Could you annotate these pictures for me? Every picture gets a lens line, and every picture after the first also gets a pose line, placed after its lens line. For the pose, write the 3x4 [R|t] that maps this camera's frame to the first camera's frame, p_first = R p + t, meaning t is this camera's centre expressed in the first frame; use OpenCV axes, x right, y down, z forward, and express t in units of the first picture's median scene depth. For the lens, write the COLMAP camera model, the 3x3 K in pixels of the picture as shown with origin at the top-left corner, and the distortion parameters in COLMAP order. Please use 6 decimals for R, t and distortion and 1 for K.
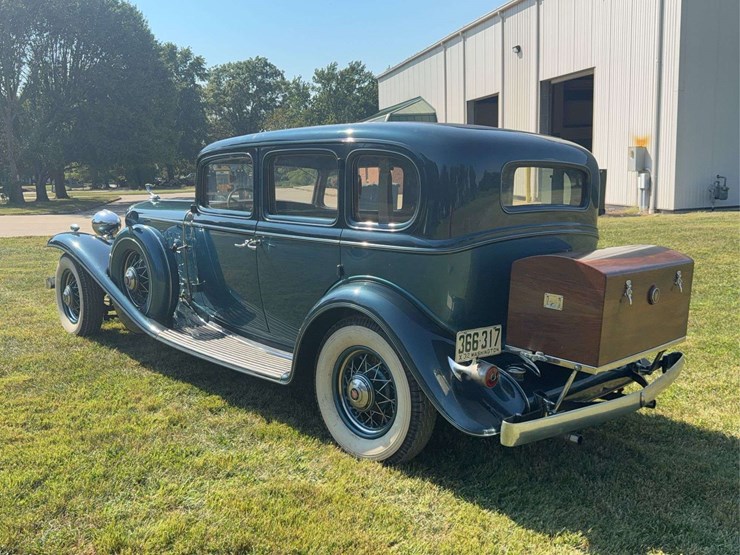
lens RADIAL K [[690.9, 0, 370.0], [0, 690.9, 277.5], [0, 0, 1]] dist [0.059729, -0.120664]
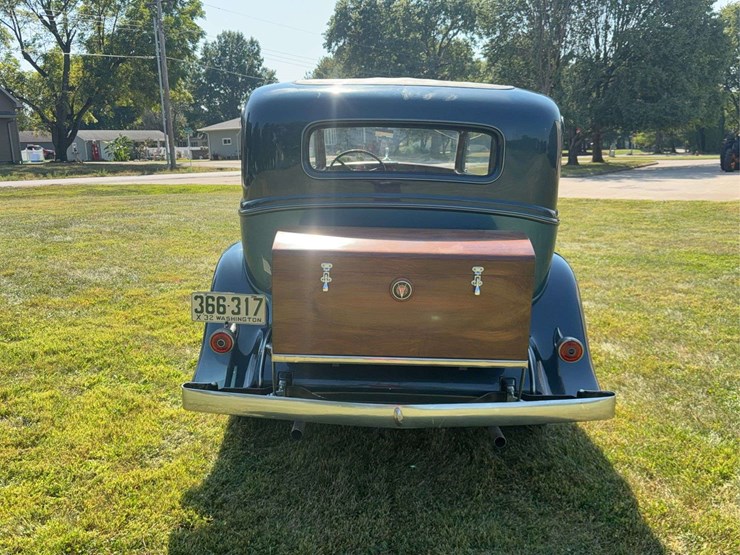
lens RADIAL K [[690.9, 0, 370.0], [0, 690.9, 277.5], [0, 0, 1]] dist [0.059729, -0.120664]
pose [[0.701833, 0.139655, -0.698518, 0.971438], [-0.104884, 0.990166, 0.092583, -0.060219], [0.704578, 0.008286, 0.709578, 0.437199]]
